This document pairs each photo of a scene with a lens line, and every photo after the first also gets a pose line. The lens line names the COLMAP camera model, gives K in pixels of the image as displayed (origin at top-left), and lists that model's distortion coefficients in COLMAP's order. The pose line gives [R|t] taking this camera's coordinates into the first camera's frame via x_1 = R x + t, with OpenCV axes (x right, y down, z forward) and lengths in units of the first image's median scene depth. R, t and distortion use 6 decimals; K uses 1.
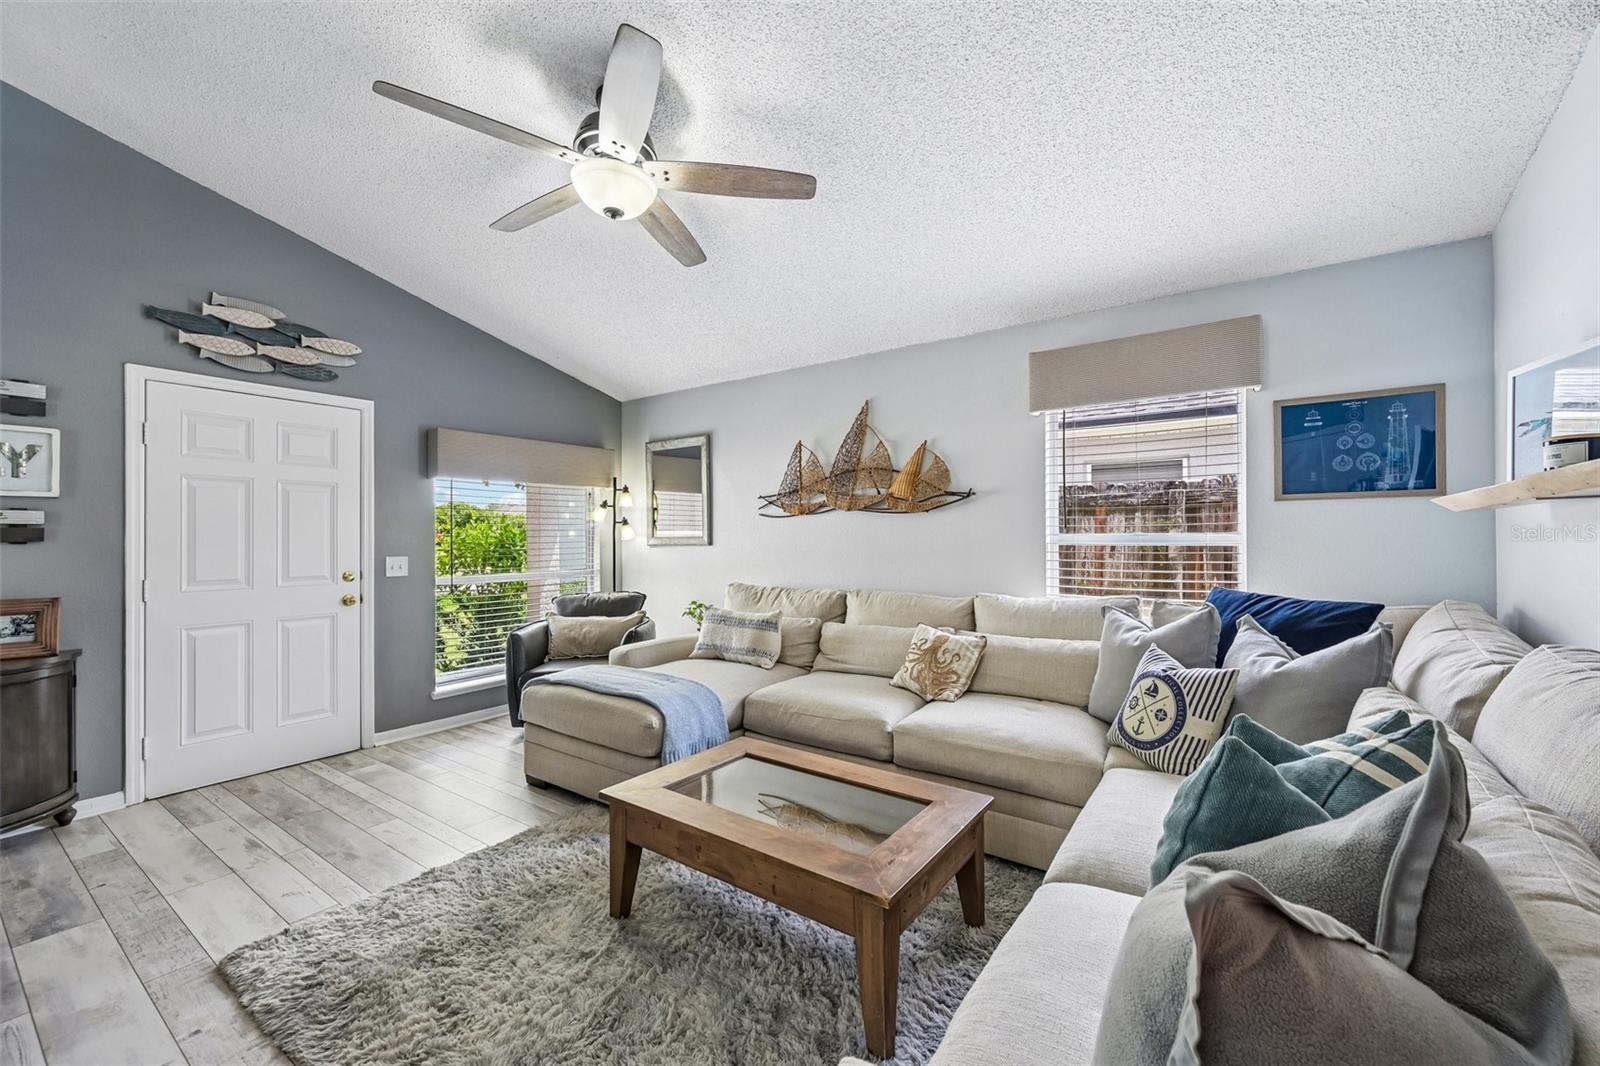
lens RADIAL K [[641.7, 0, 804.4], [0, 641.7, 532.1], [0, 0, 1]] dist [0.000021, -0.000058]
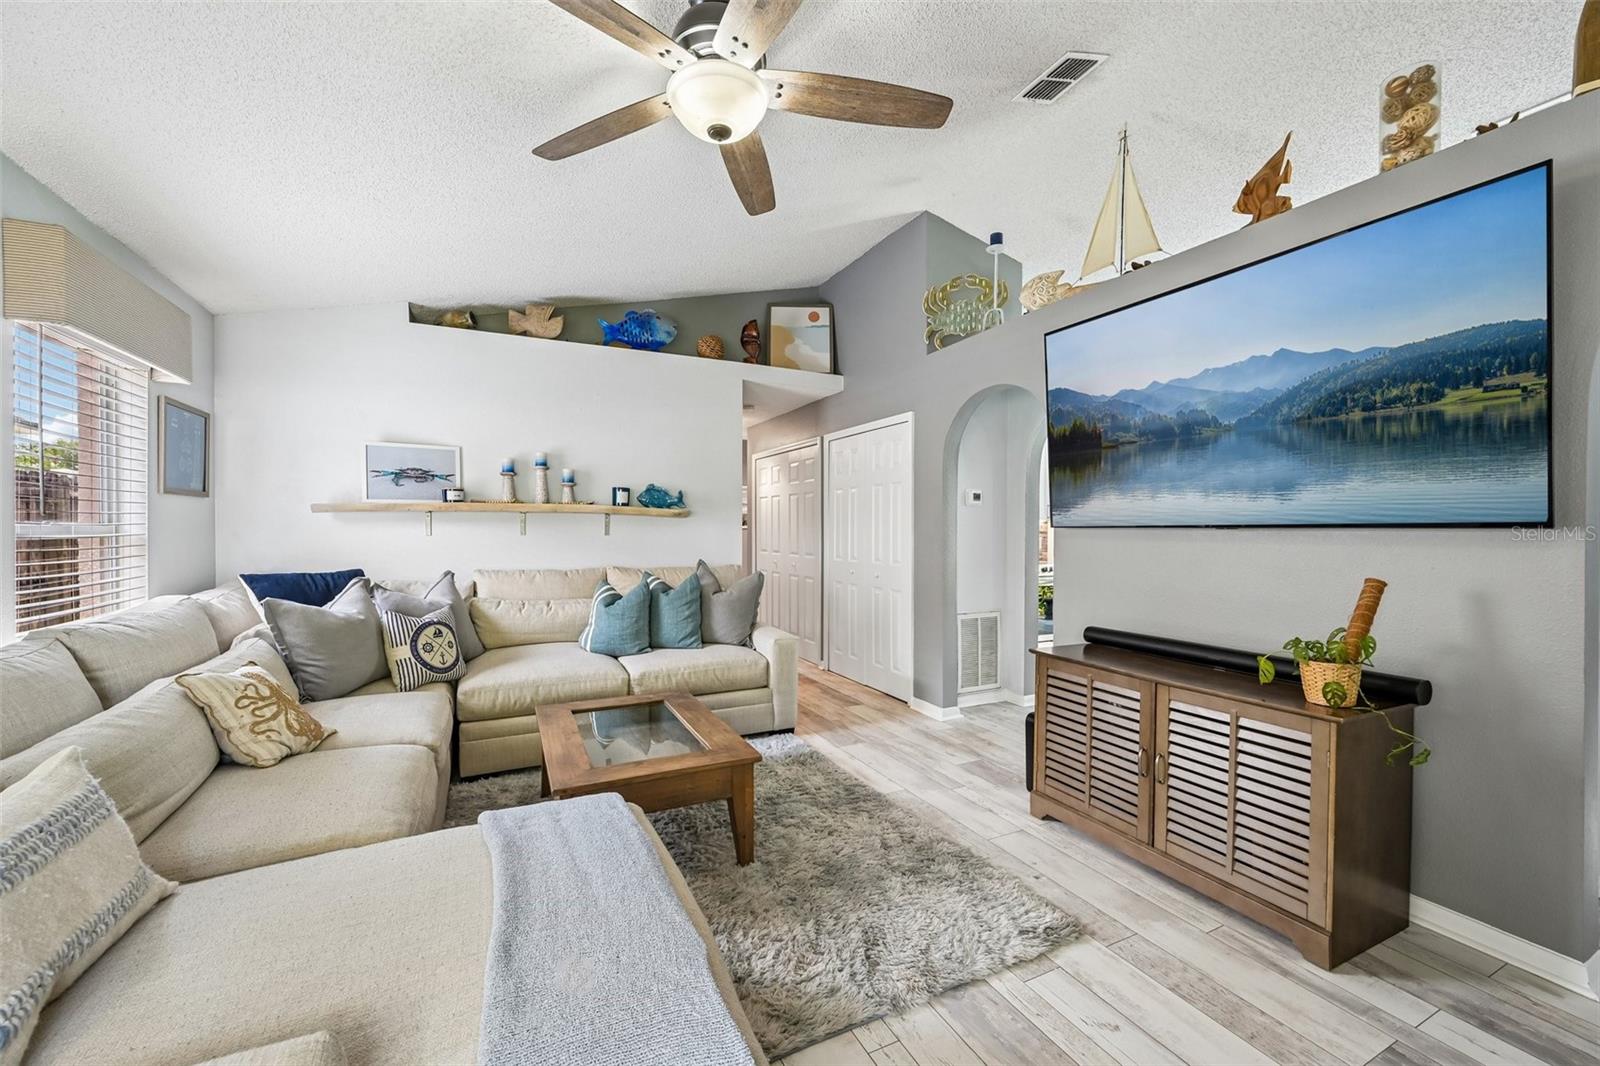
lens RADIAL K [[636.7, 0, 806.3], [0, 636.7, 539.5], [0, 0, 1]] dist [0.000253, 0.000085]
pose [[-0.881418, -0.007032, 0.472285, -0.498442], [-0.003722, 0.999962, 0.007942, 0.010772], [-0.472323, 0.005242, -0.881410, 1.065789]]
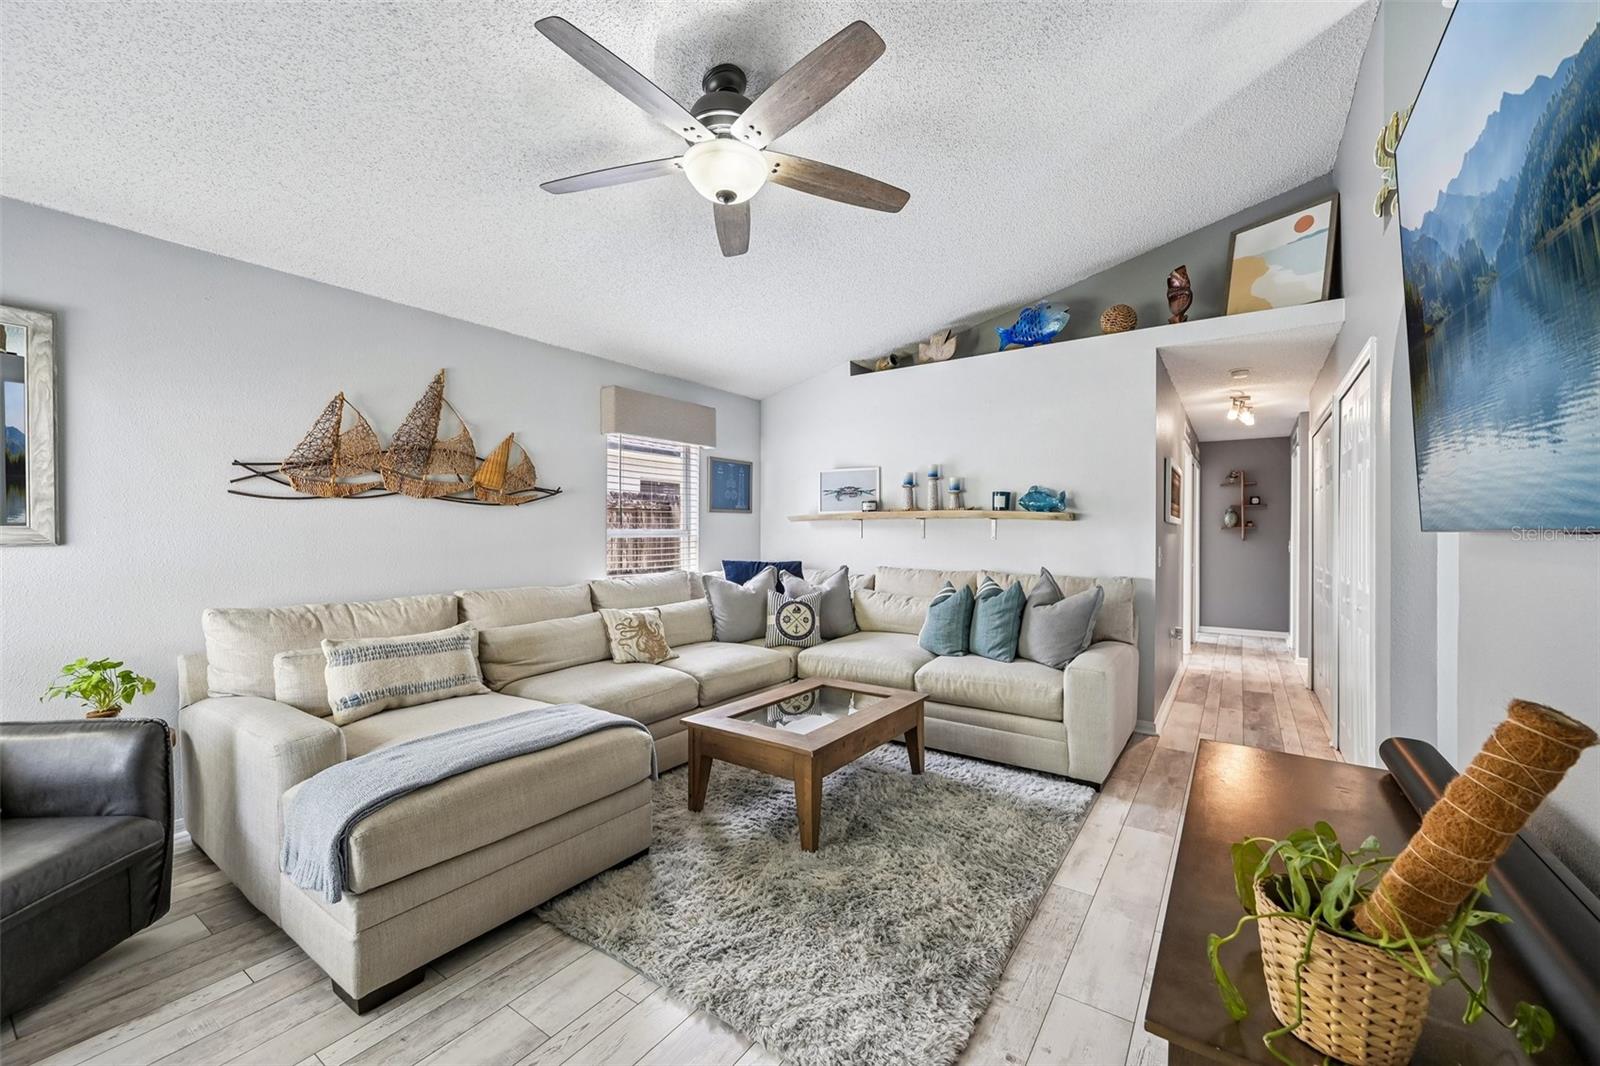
lens RADIAL K [[641.7, 0, 804.4], [0, 641.7, 532.1], [0, 0, 1]] dist [0.000021, -0.000058]
pose [[-0.013019, 0.003592, 0.999909, -0.810465], [-0.011426, 0.999928, -0.003741, 0.008186], [-0.999850, -0.011473, -0.012977, 0.569803]]
